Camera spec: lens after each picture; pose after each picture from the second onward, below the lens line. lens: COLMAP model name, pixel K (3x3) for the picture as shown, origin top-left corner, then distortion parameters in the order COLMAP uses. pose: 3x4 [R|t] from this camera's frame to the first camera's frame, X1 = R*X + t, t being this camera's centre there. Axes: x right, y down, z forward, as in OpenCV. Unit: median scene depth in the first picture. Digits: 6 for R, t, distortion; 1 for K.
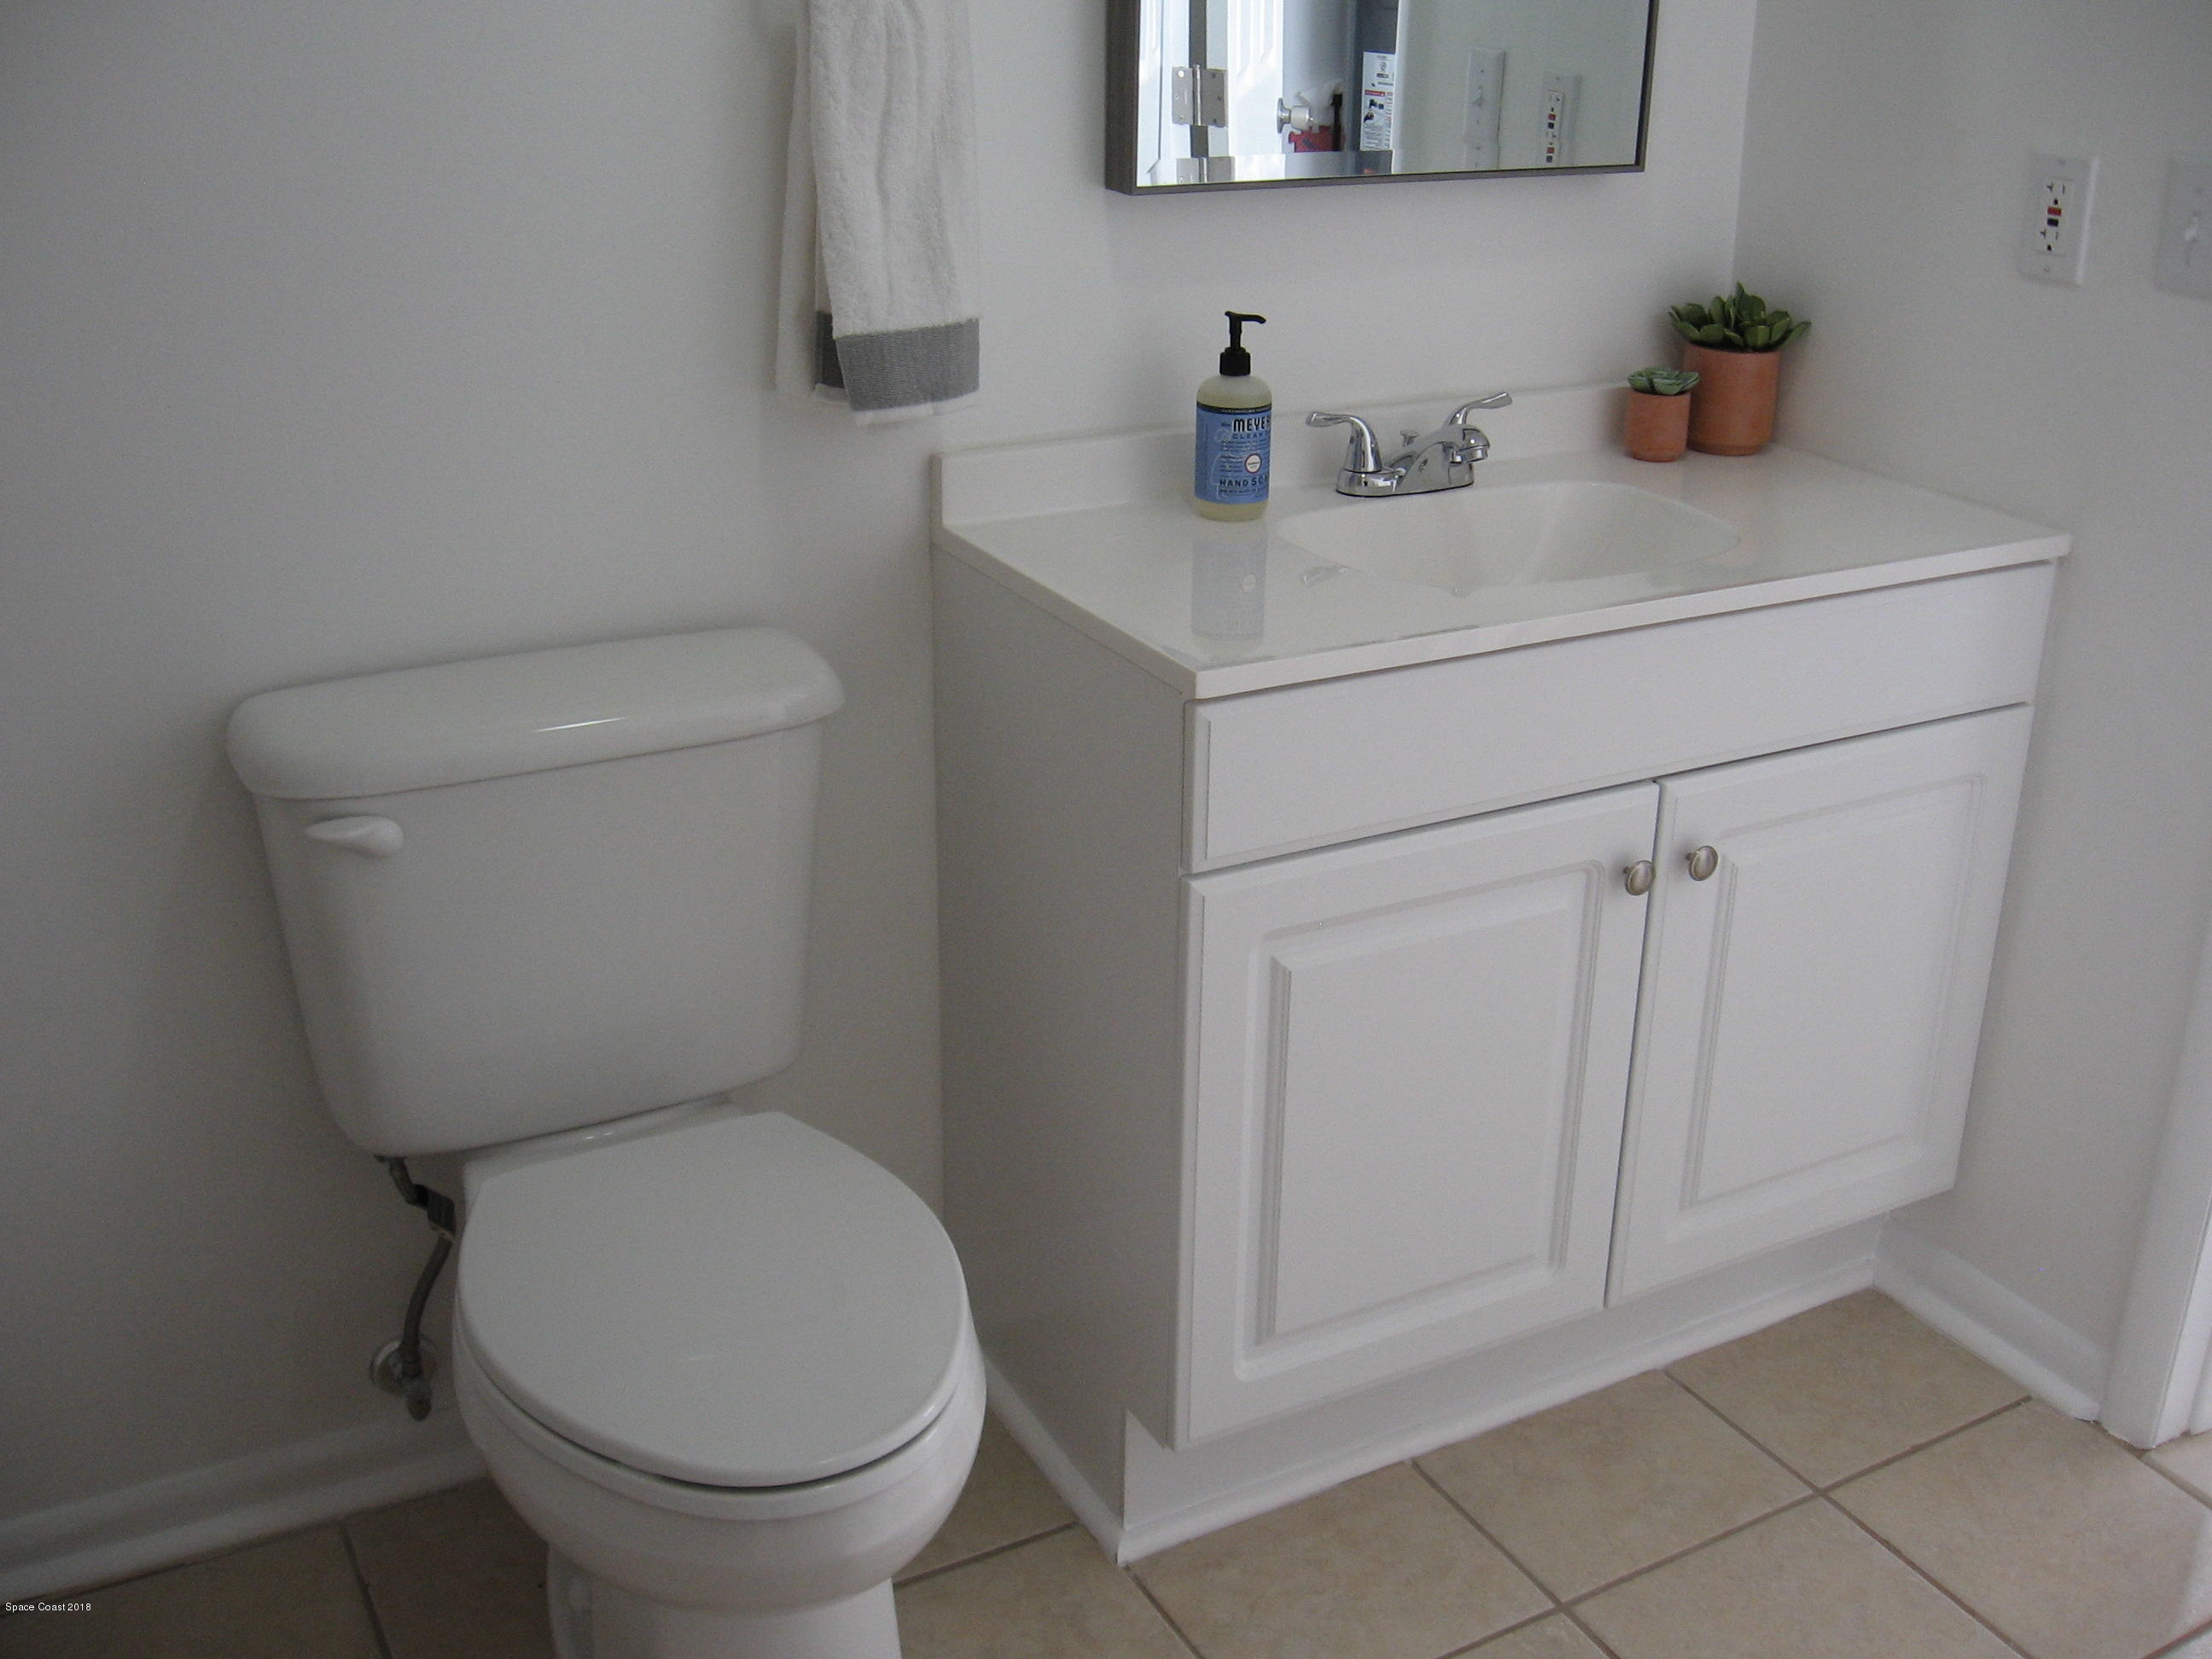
lens RADIAL K [[2286.8, 0, 1107.8], [0, 2286.8, 786.5], [0, 0, 1]] dist [-0.141142, 0.073658]
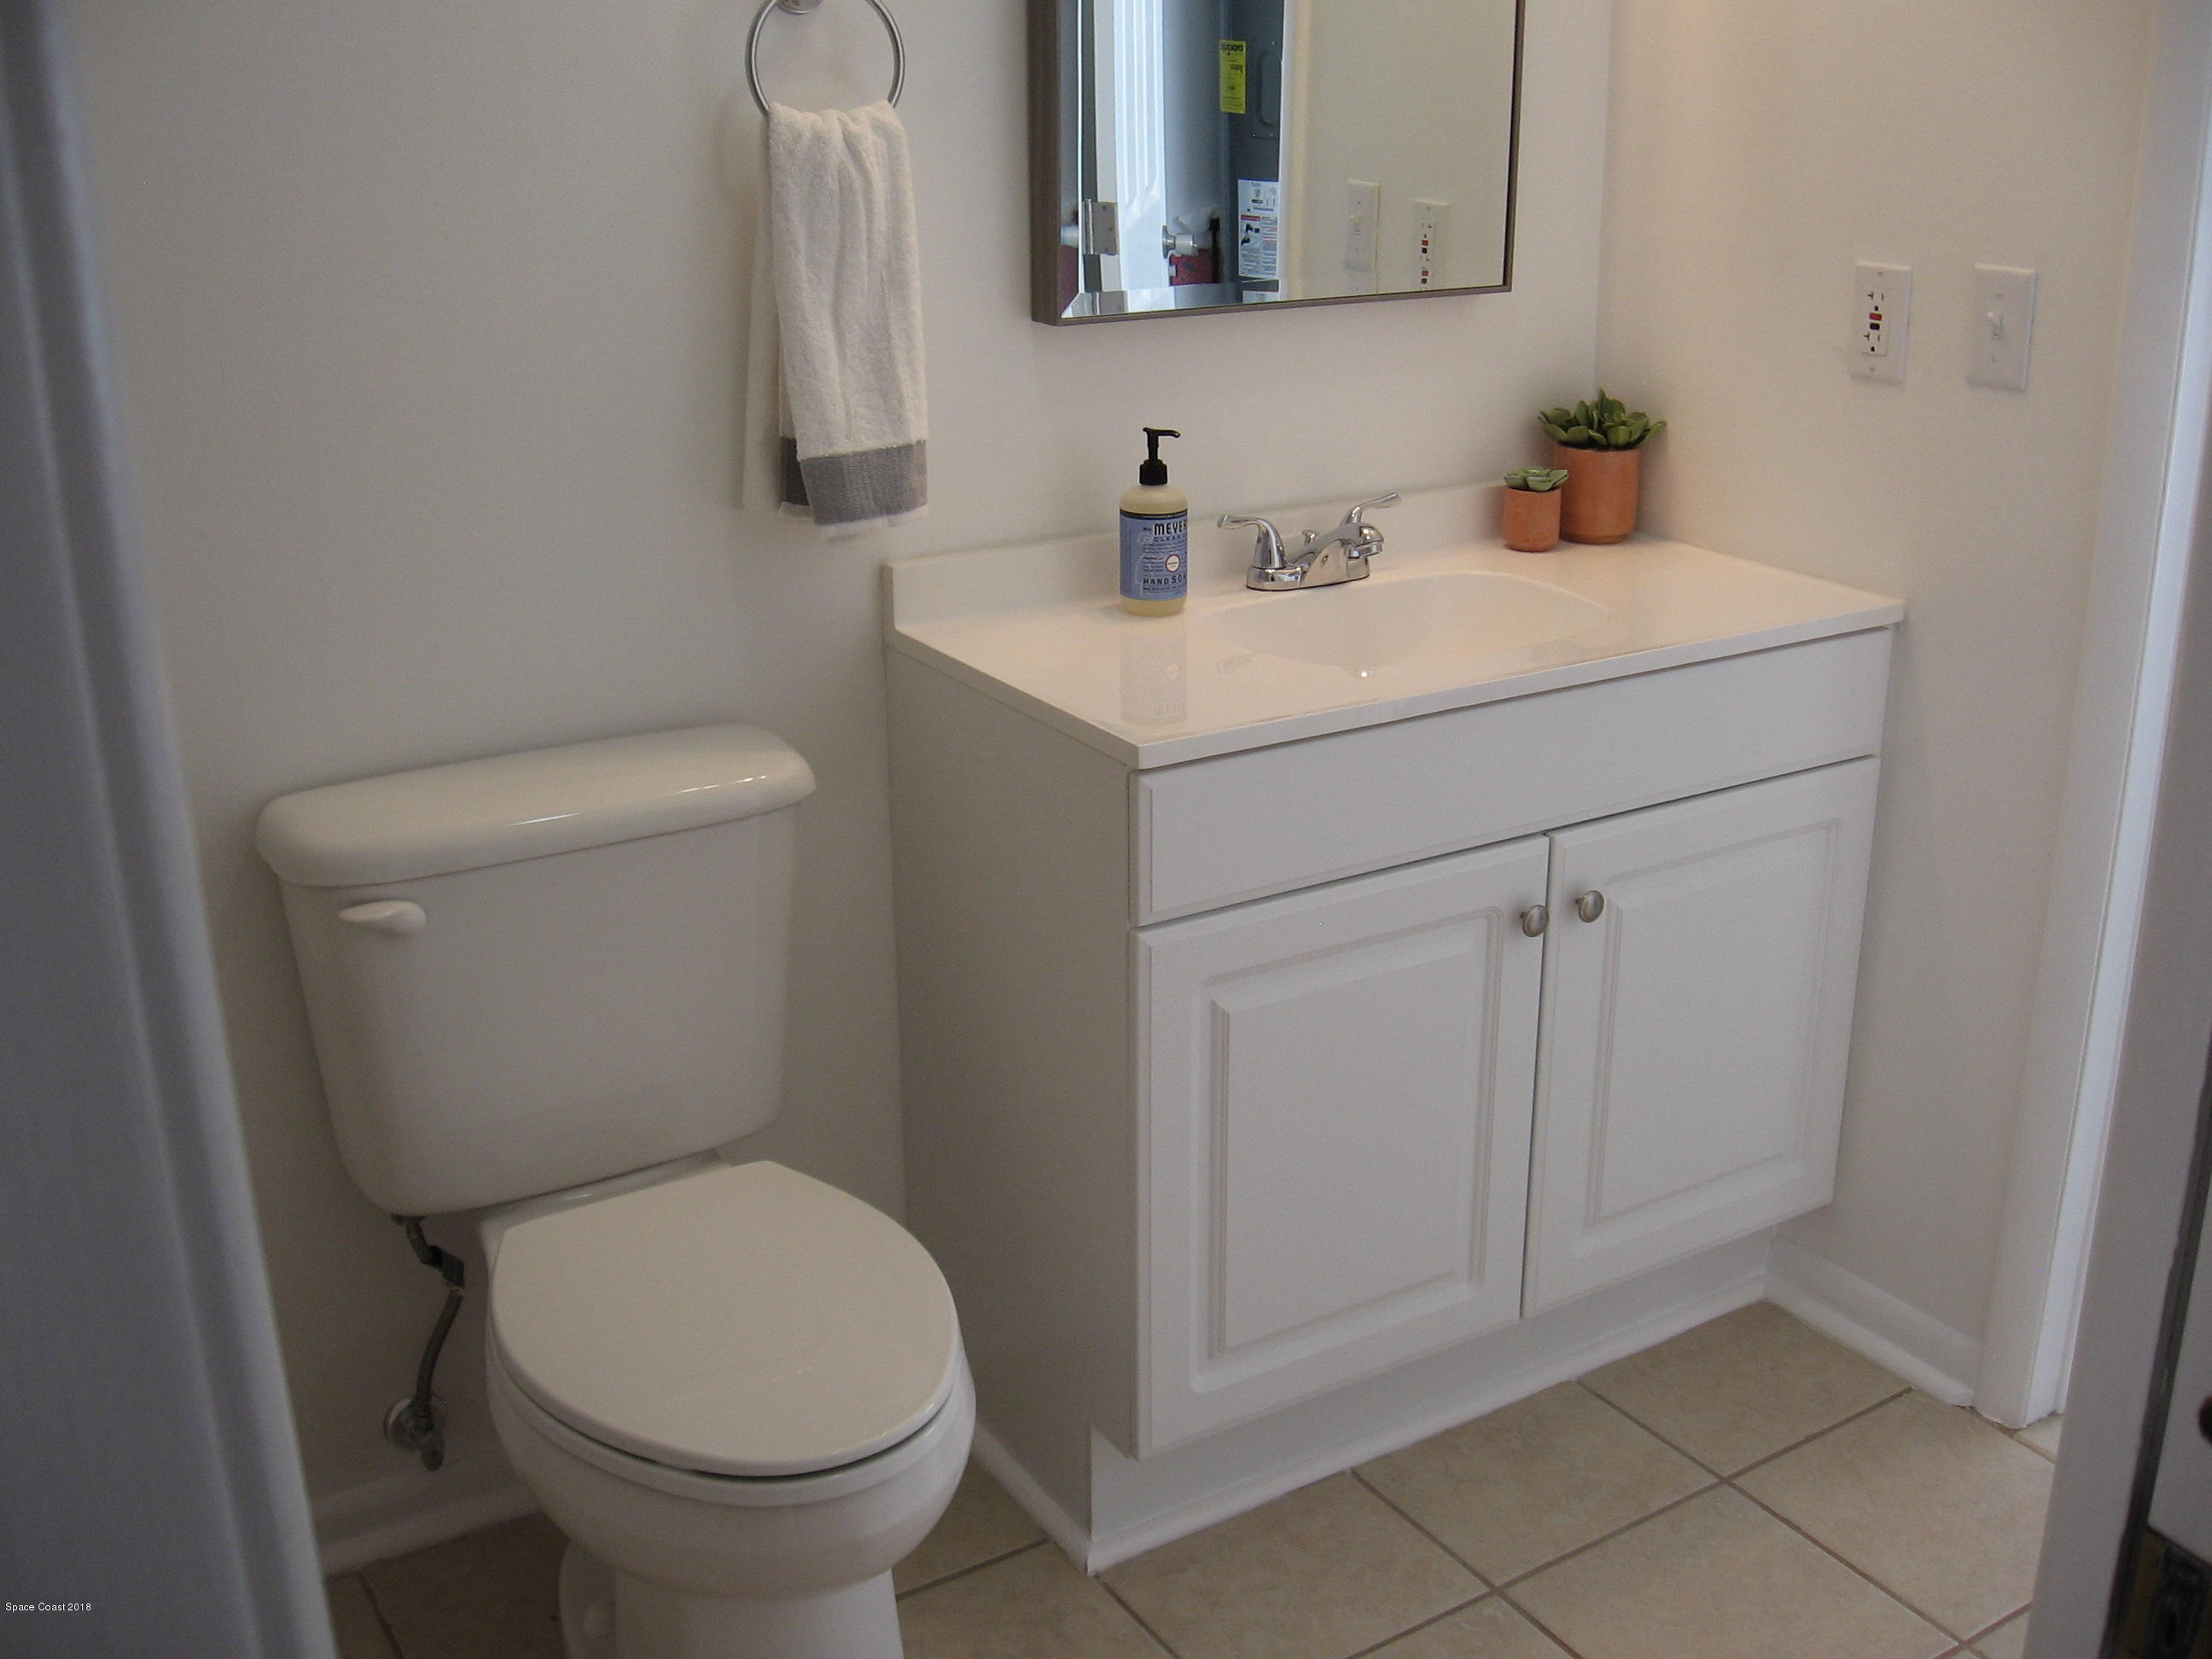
lens RADIAL K [[2286.8, 0, 1107.8], [0, 2286.8, 786.5], [0, 0, 1]] dist [-0.141142, 0.073658]
pose [[0.998102, -0.033983, 0.051352, -0.028793], [0.036539, 0.998096, -0.049690, 0.020963], [-0.049566, 0.051472, 0.997444, -0.102487]]
